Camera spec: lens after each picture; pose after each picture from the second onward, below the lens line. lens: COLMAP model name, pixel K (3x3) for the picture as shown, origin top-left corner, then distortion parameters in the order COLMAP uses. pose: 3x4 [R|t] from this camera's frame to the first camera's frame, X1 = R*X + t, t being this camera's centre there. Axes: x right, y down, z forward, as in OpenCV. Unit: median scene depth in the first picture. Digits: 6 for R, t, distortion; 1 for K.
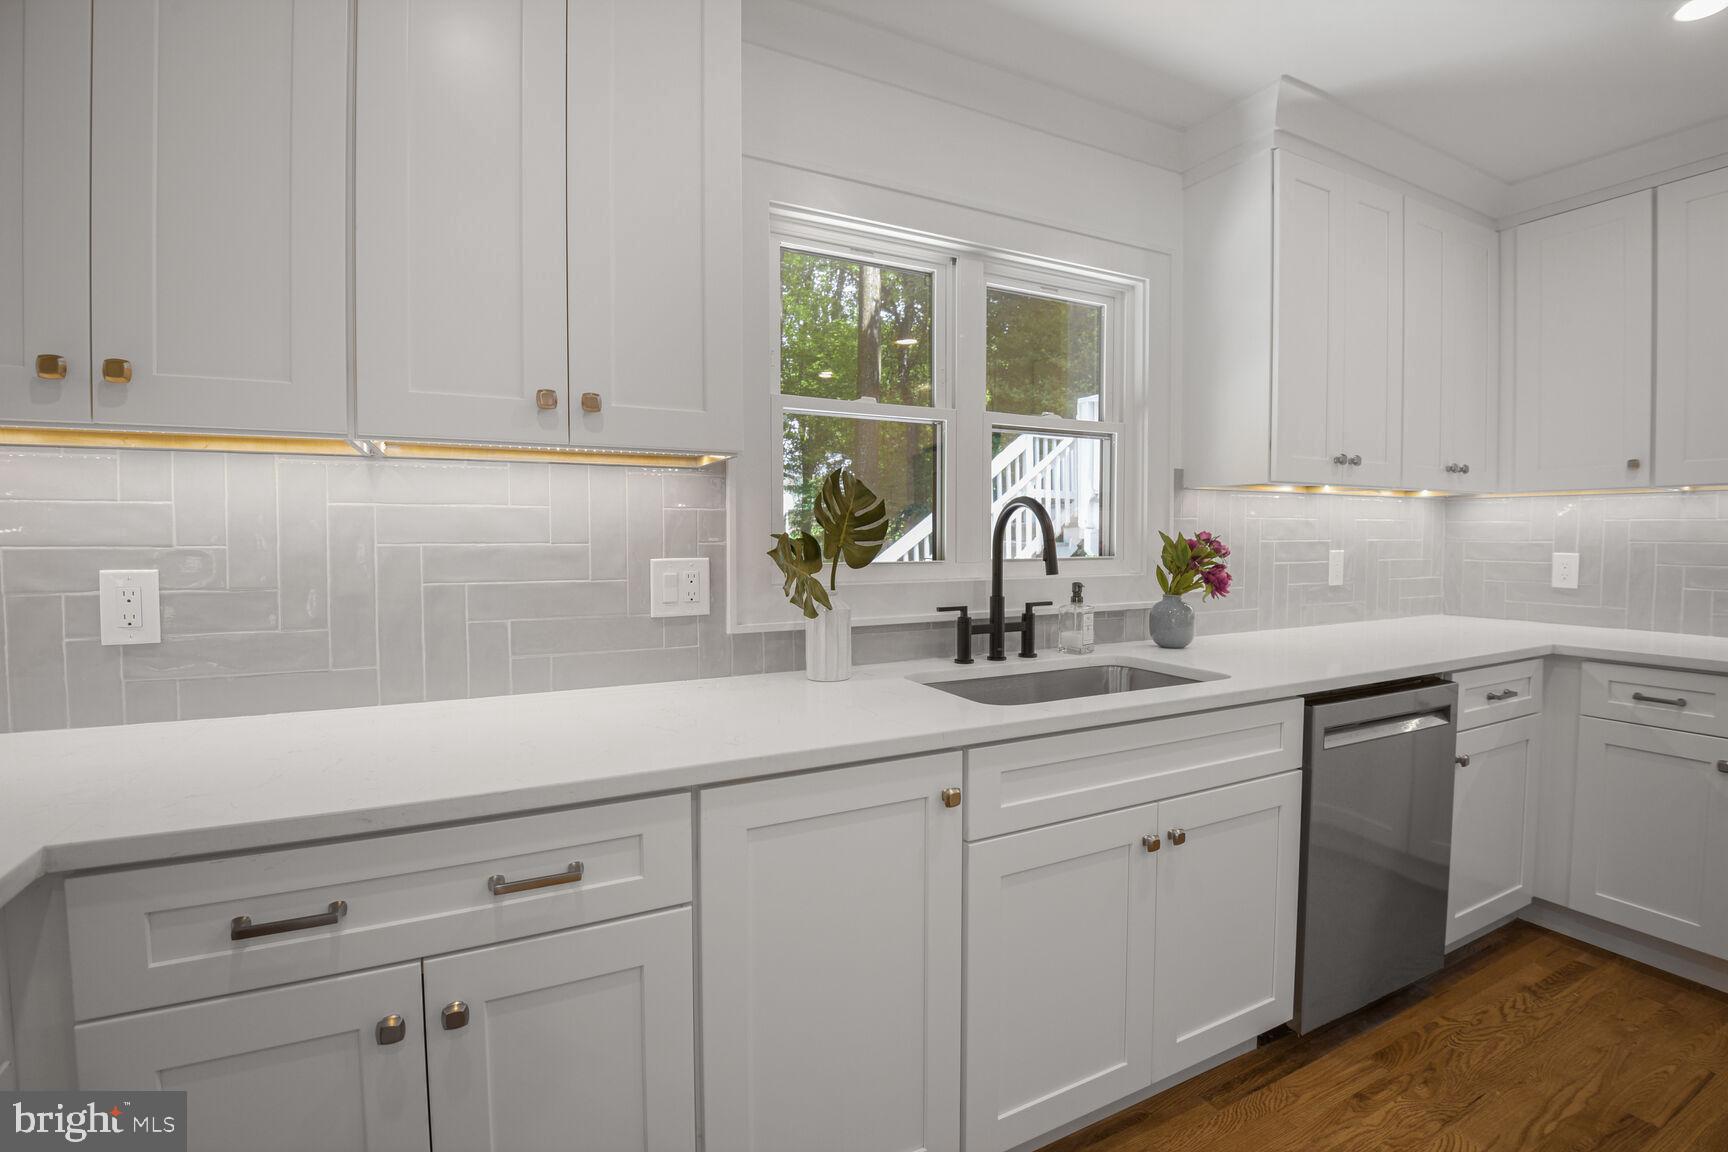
lens RADIAL K [[805.8, 0, 902.2], [0, 805.8, 558.1], [0, 0, 1]] dist [-0.022949, -0.006510]
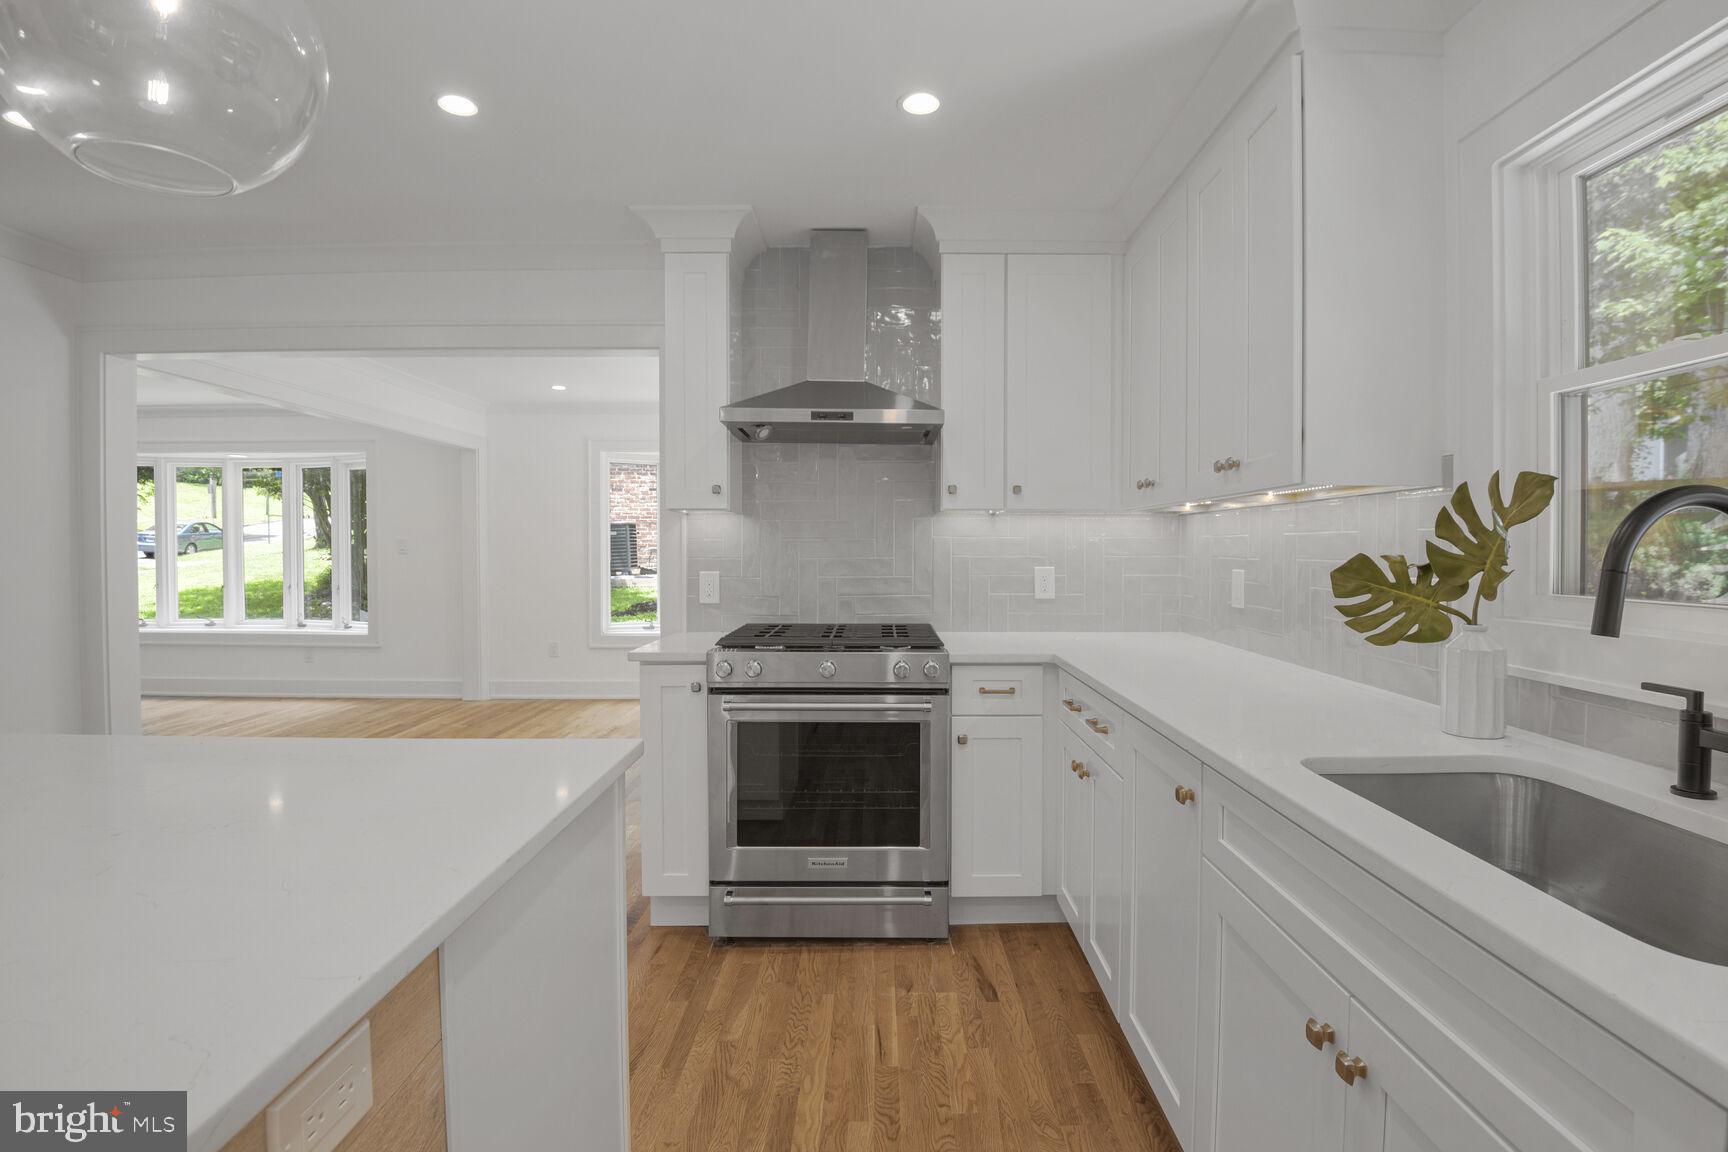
lens RADIAL K [[805.8, 0, 871.7], [0, 805.8, 562.7], [0, 0, 1]] dist [-0.022949, -0.006510]
pose [[-0.475963, 0.013457, -0.879362, 0.803040], [-0.032490, 0.998931, 0.032872, -0.025918], [0.878865, 0.044216, -0.475017, 0.761060]]
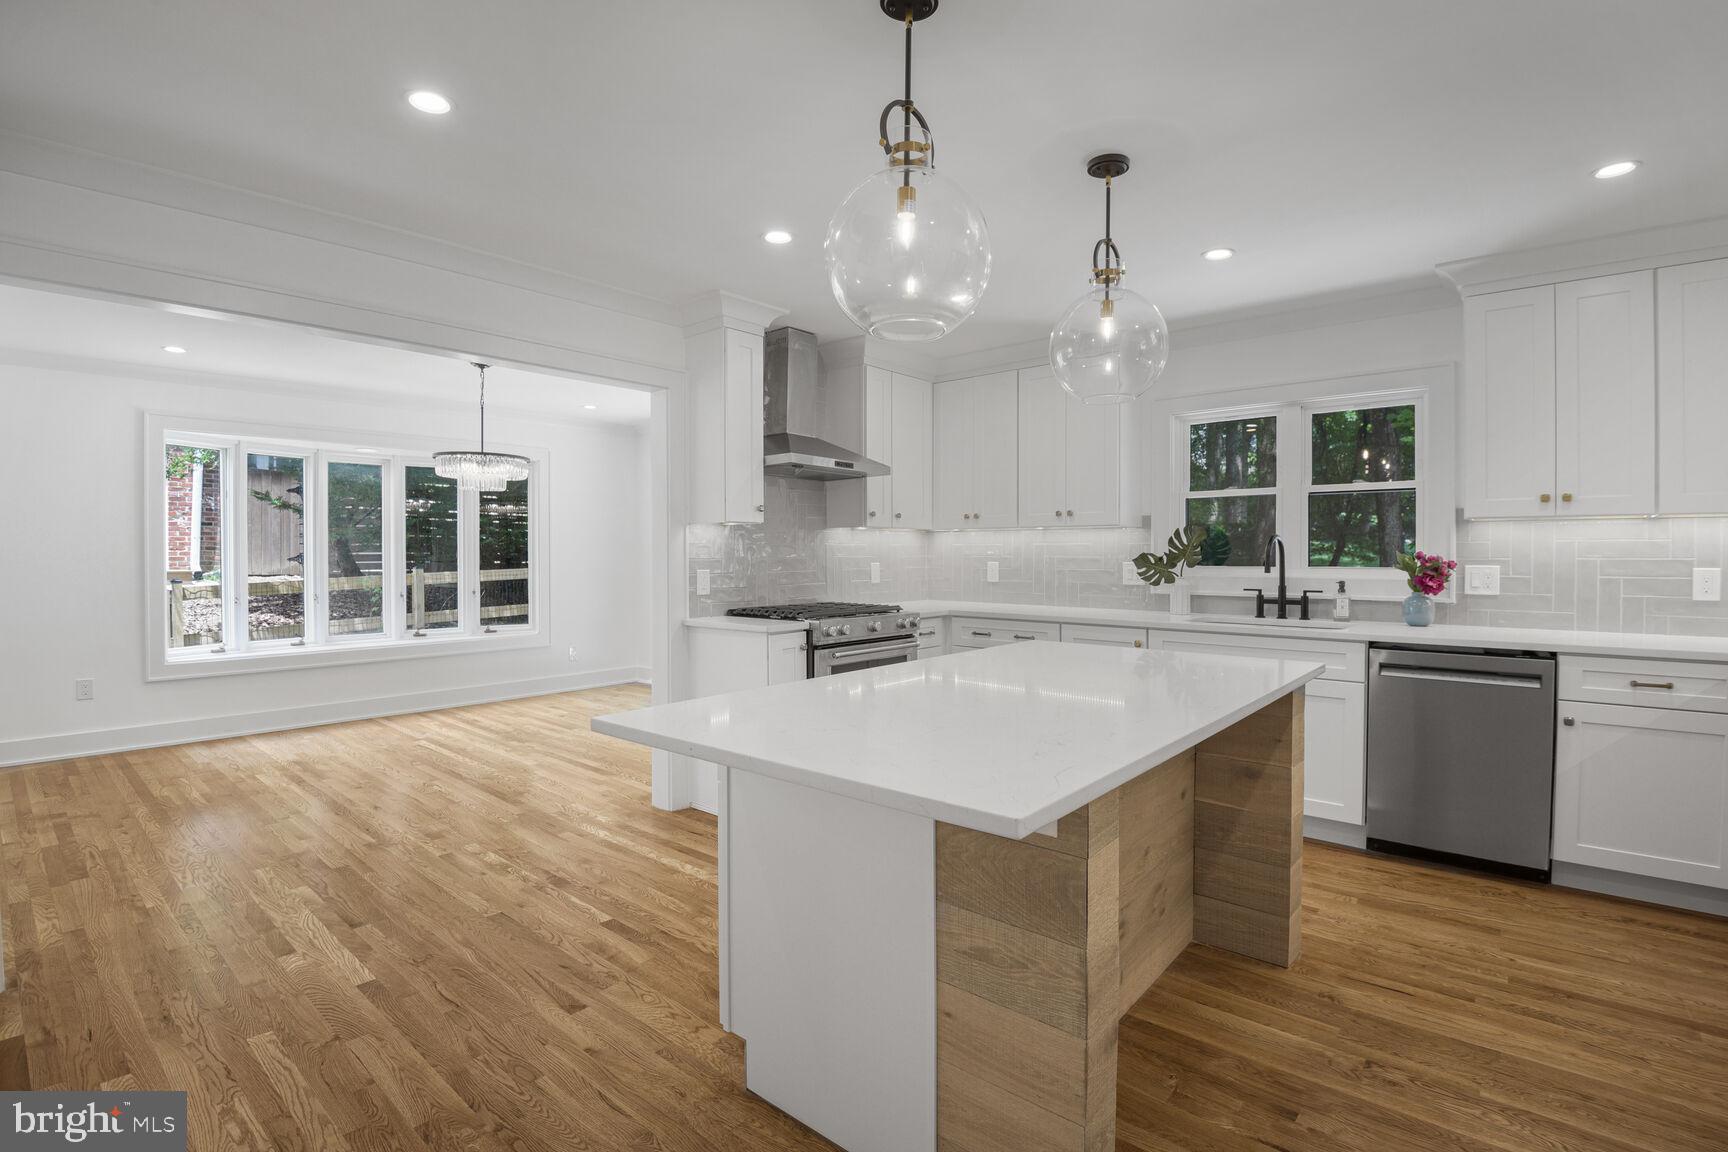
lens RADIAL K [[805.8, 0, 867.2], [0, 805.8, 560.5], [0, 0, 1]] dist [-0.022949, -0.006510]
pose [[0.357804, 0.009198, -0.933751, 1.580055], [-0.029126, 0.999575, -0.001315, 0.019894], [0.933342, 0.027667, 0.357920, -0.615034]]
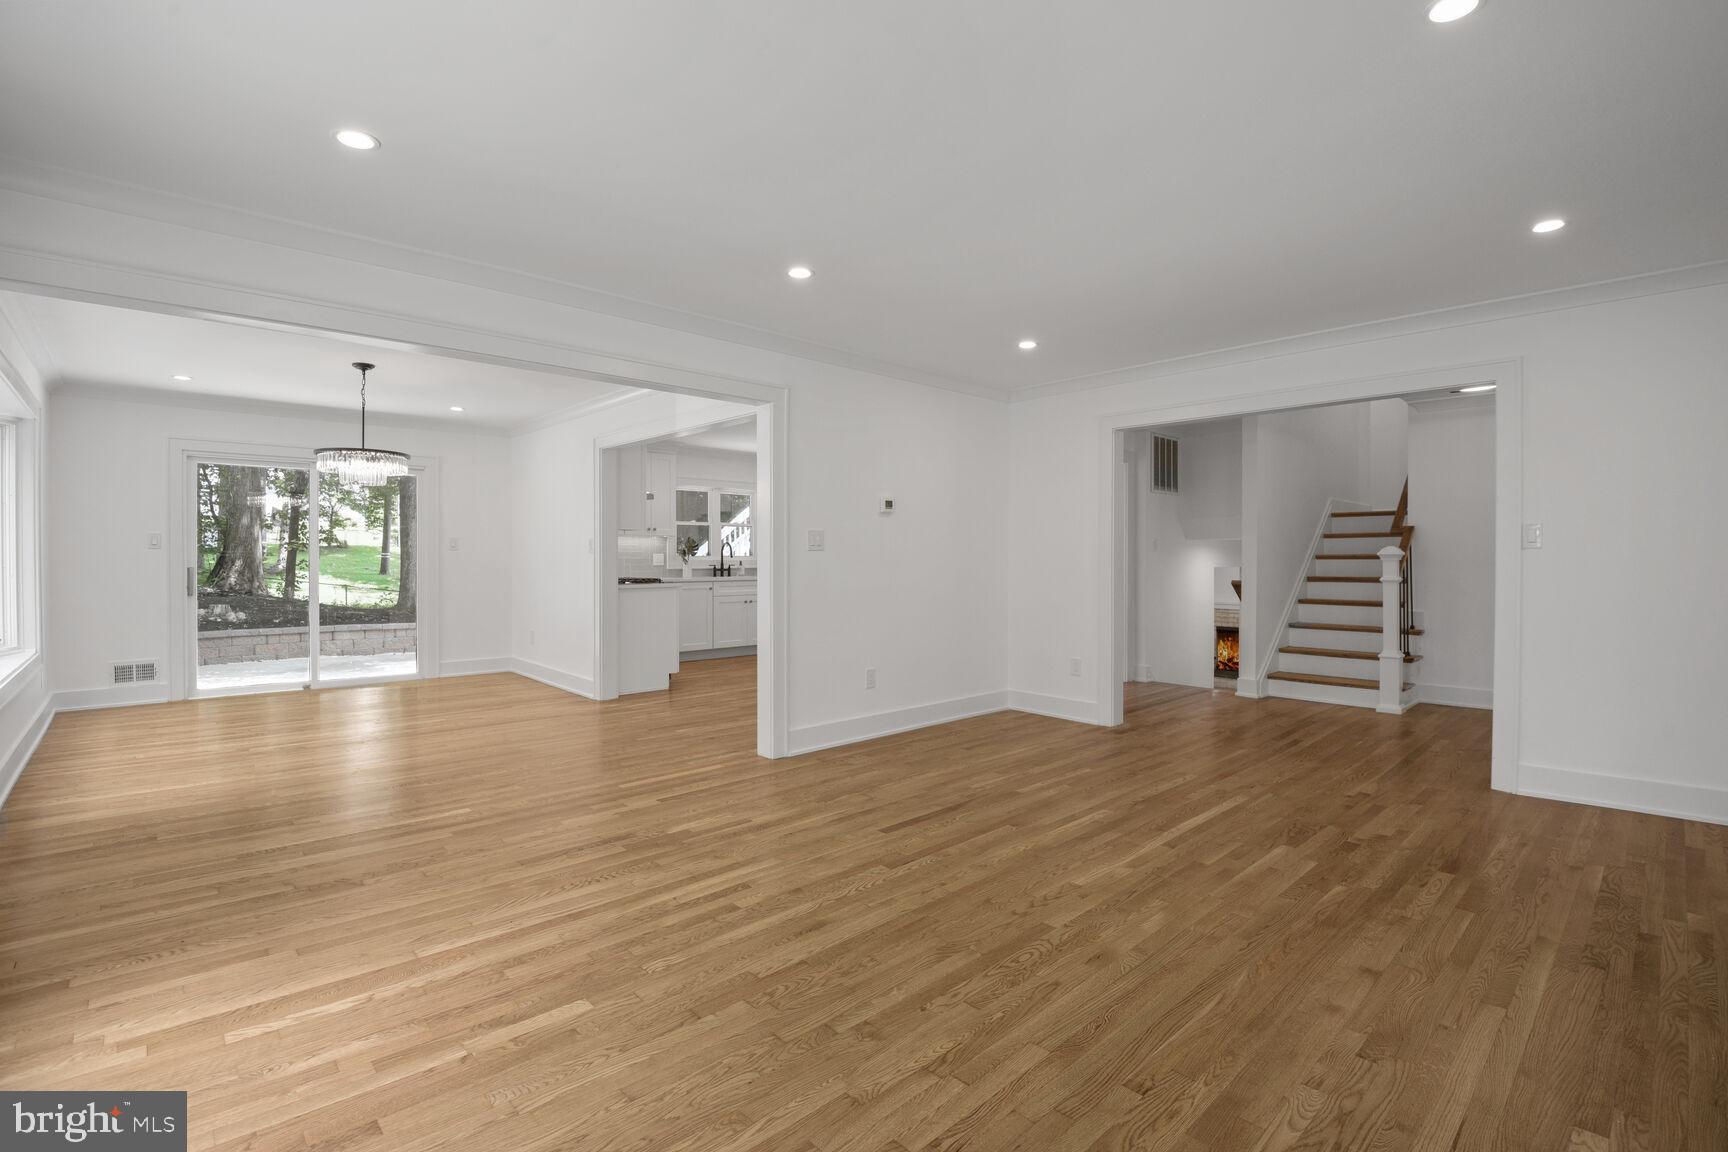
lens RADIAL K [[805.8, 0, 894.1], [0, 805.8, 568.4], [0, 0, 1]] dist [-0.022949, -0.006510]
pose [[0.966735, -0.003790, 0.255753, -0.112563], [0.008353, 0.999825, -0.016755, 0.167160], [-0.255644, 0.018334, 0.966597, -3.834527]]
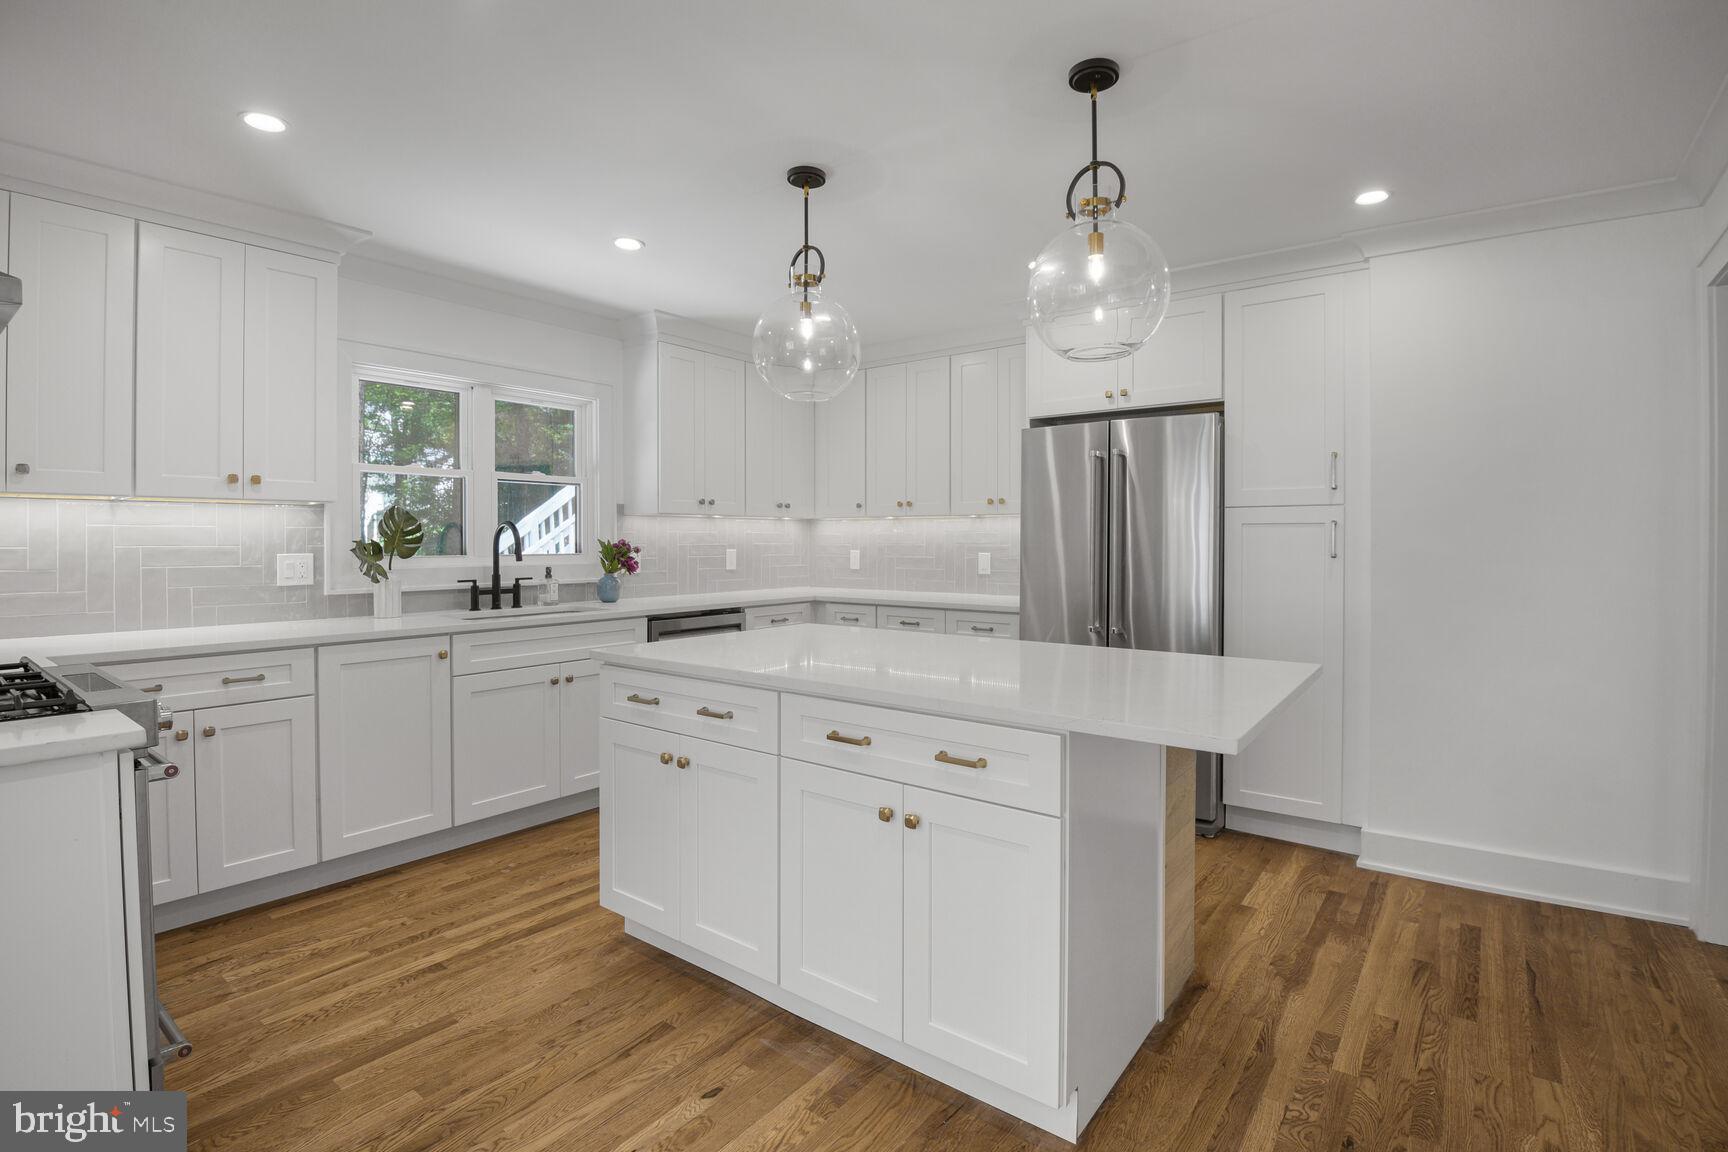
lens RADIAL K [[805.8, 0, 890.8], [0, 805.8, 548.6], [0, 0, 1]] dist [-0.022949, -0.006510]
pose [[0.907703, -0.005318, 0.419580, 0.173660], [0.013934, 0.999750, -0.017473, 0.033437], [-0.419382, 0.021707, 0.907550, -1.062022]]
